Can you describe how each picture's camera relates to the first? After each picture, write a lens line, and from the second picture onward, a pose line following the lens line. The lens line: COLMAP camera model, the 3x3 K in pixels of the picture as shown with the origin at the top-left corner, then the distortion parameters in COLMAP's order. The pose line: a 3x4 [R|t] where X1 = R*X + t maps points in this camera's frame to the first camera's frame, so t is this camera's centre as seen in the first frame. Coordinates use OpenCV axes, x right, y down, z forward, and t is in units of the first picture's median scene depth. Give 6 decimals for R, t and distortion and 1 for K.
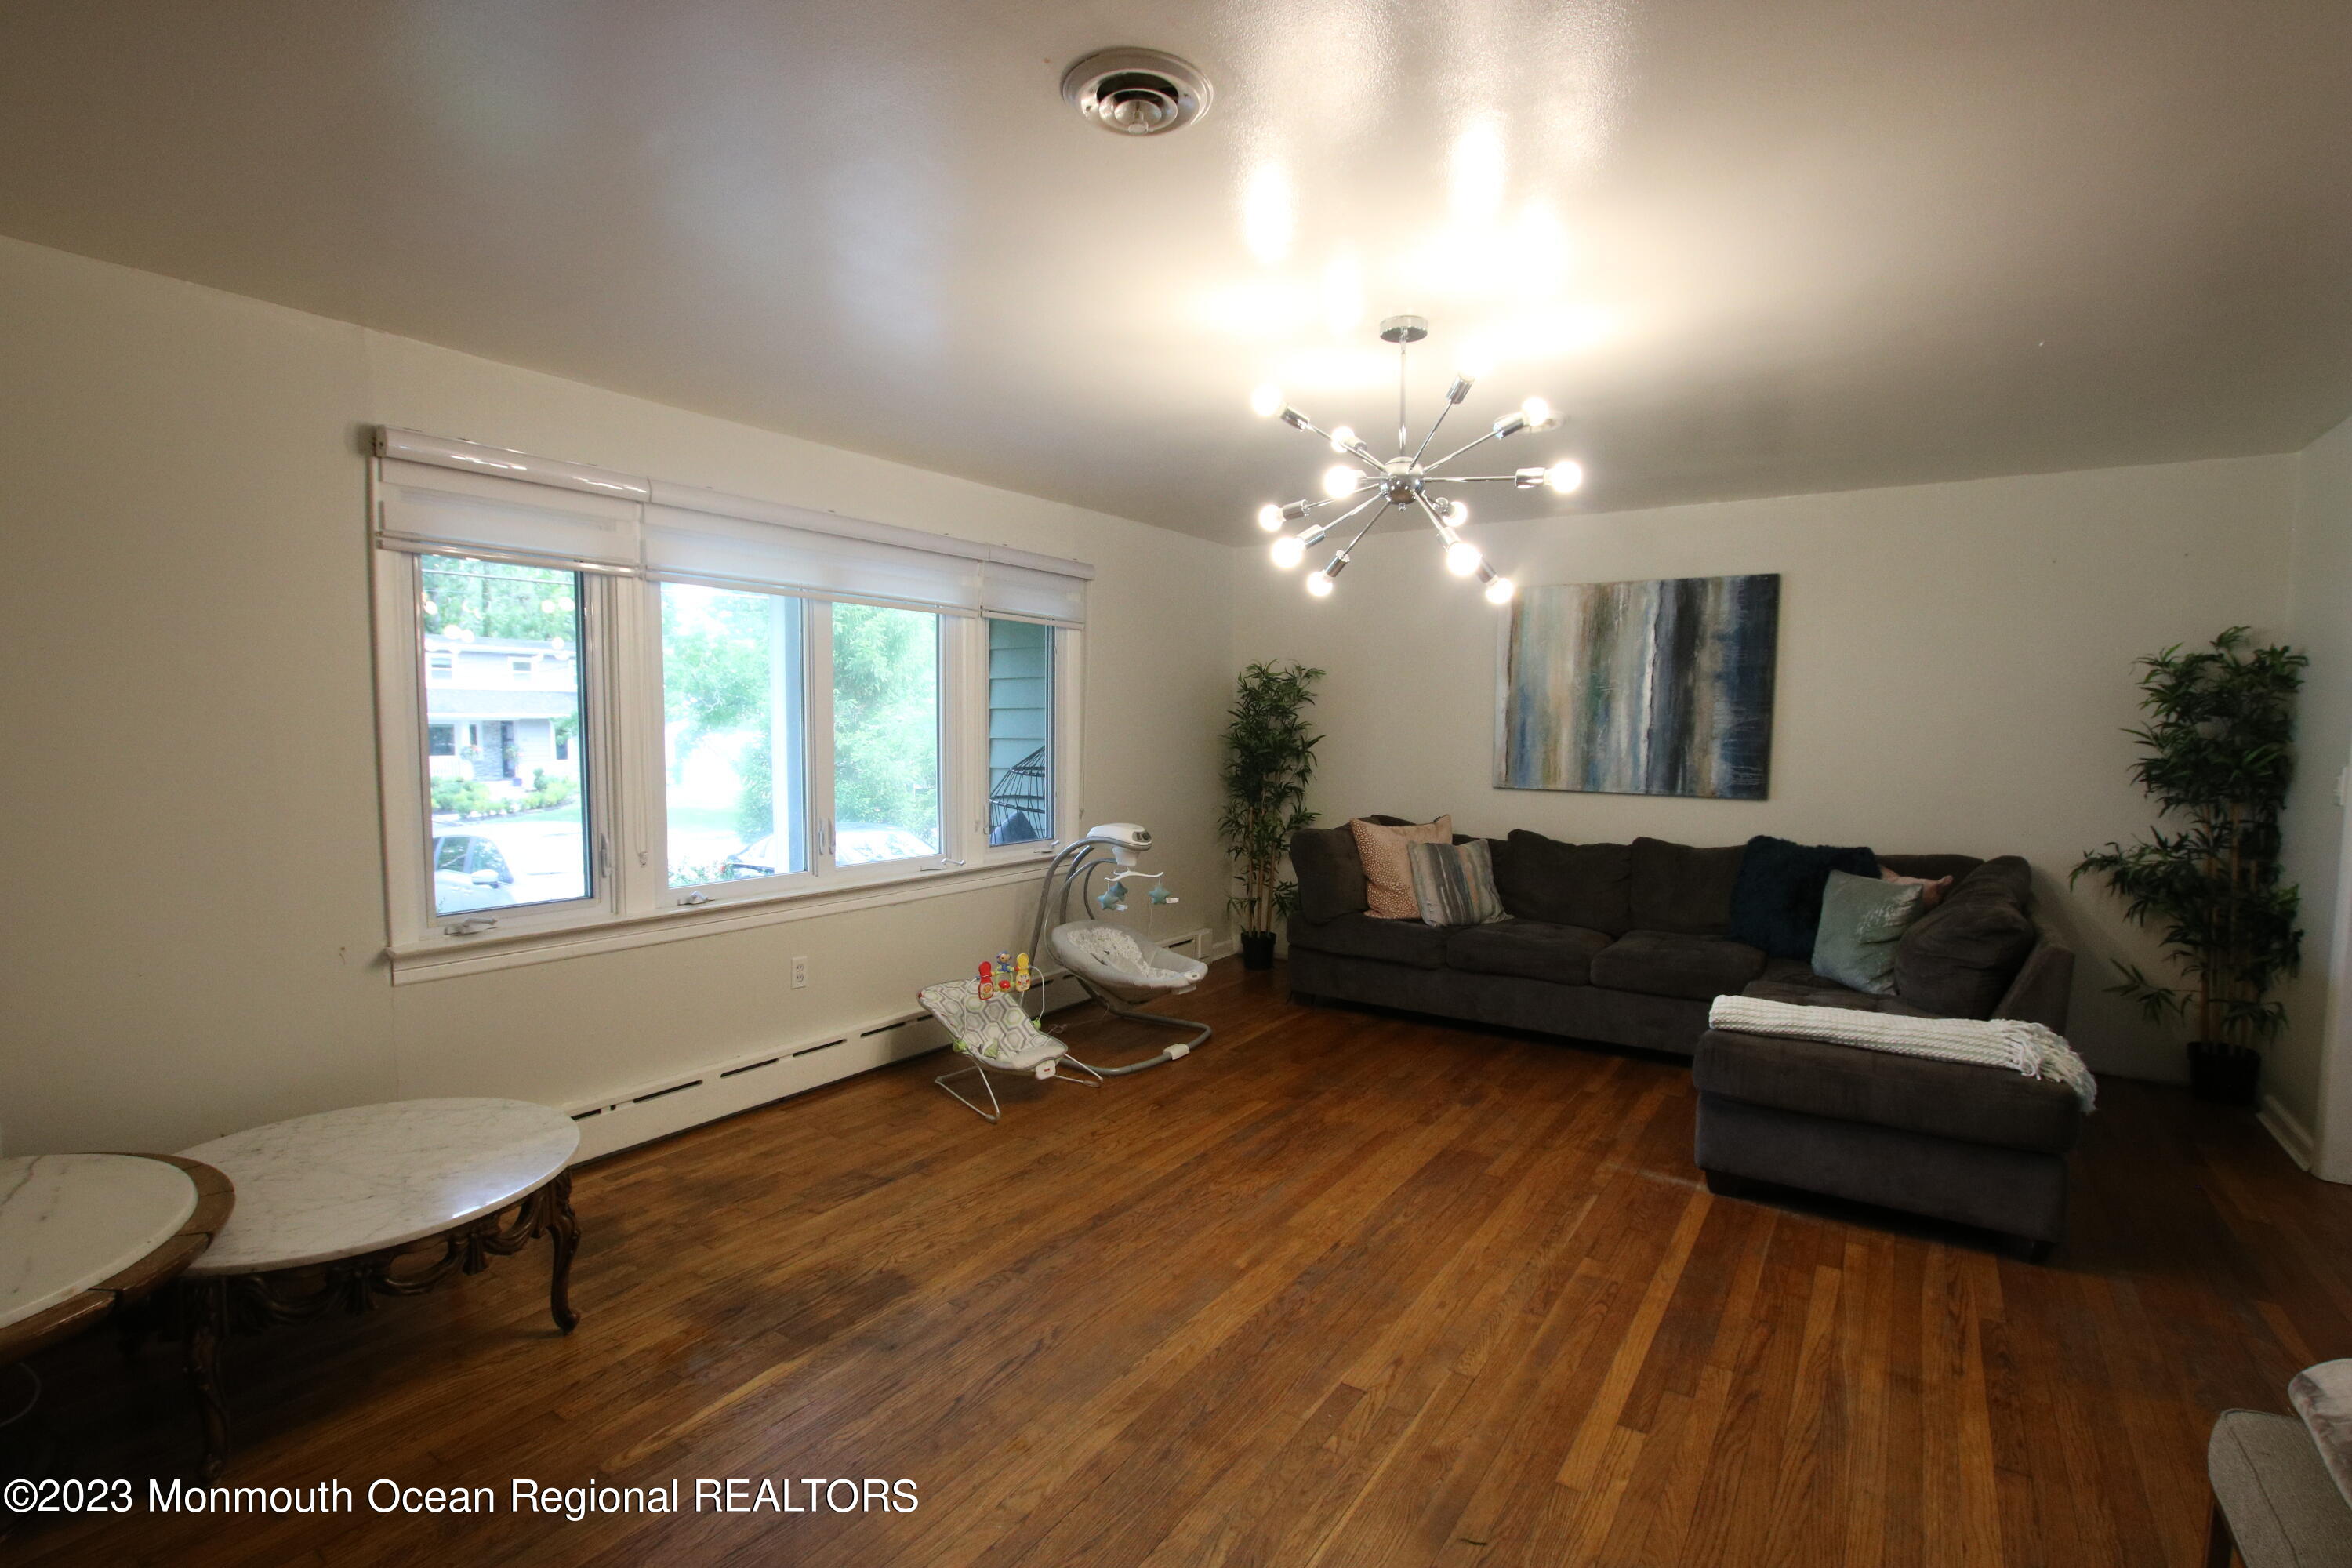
lens RADIAL K [[1087.6, 0, 1172.6], [0, 1087.6, 811.7], [0, 0, 1]] dist [-0.030629, 0.000985]
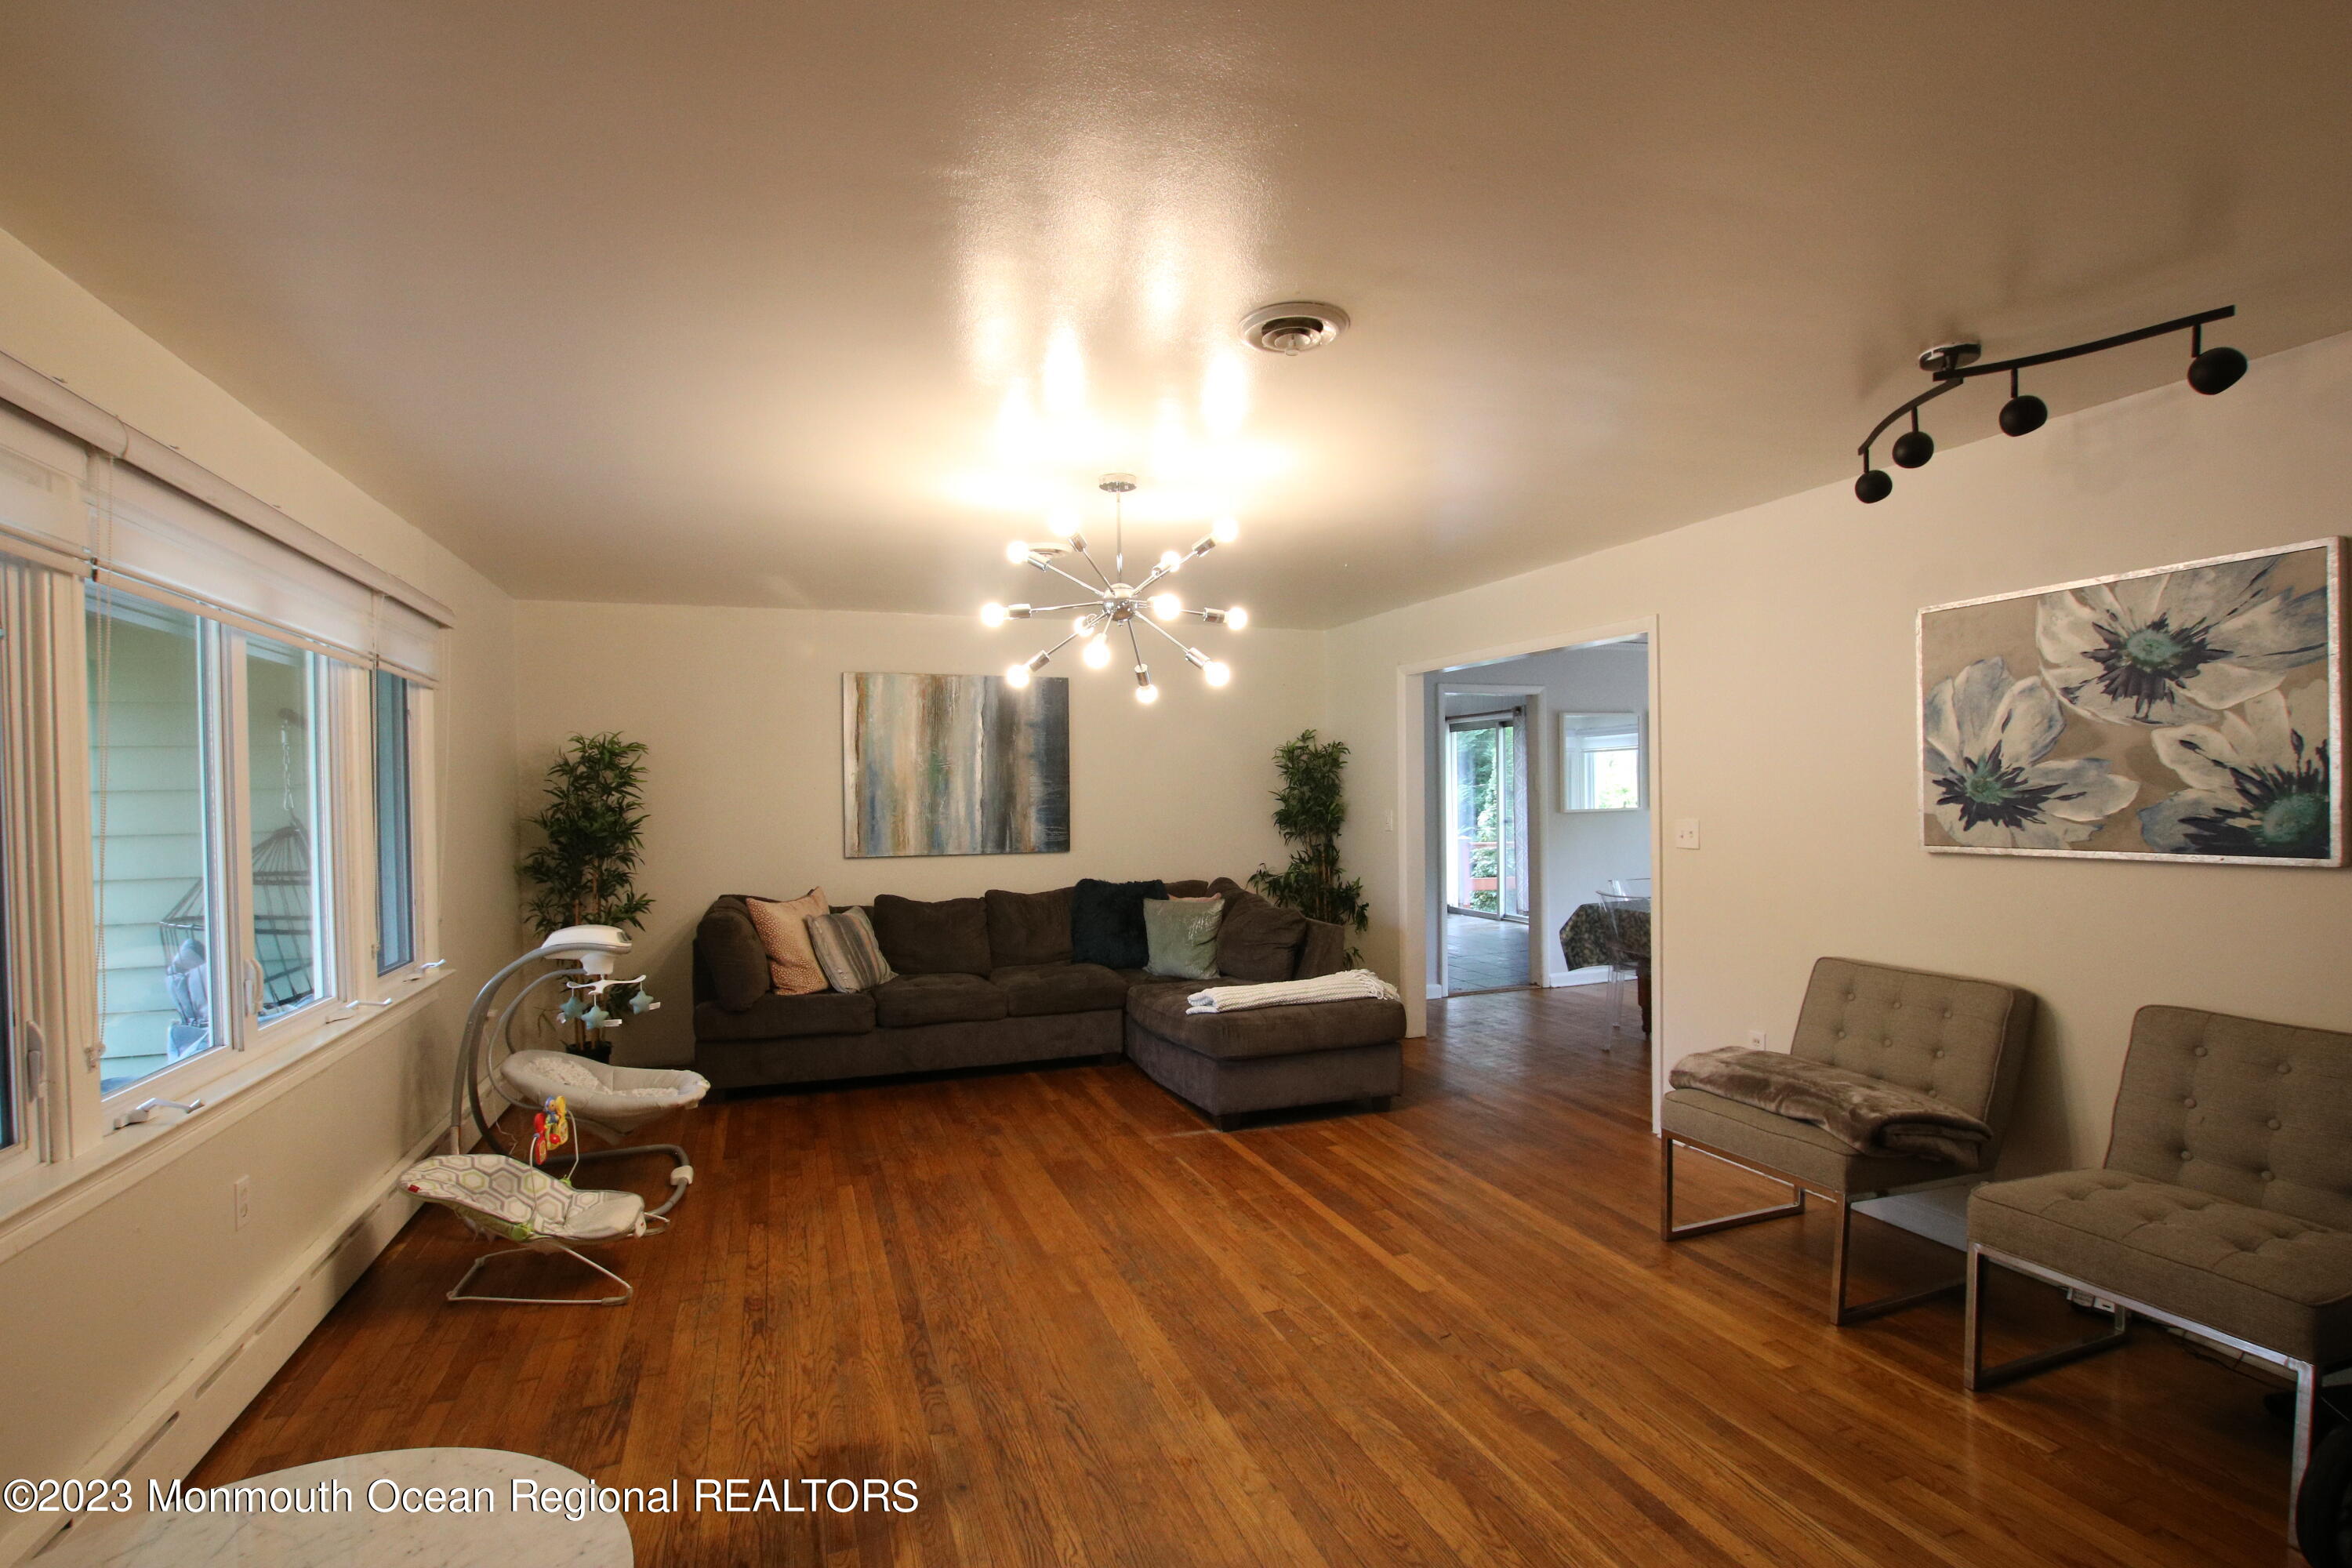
lens RADIAL K [[1087.6, 0, 1172.6], [0, 1087.6, 811.7], [0, 0, 1]] dist [-0.030629, 0.000985]
pose [[0.586607, -0.030727, 0.809289, -0.535335], [0.083311, 0.996268, -0.022561, -0.023798], [-0.805575, 0.080658, 0.586978, 0.166974]]
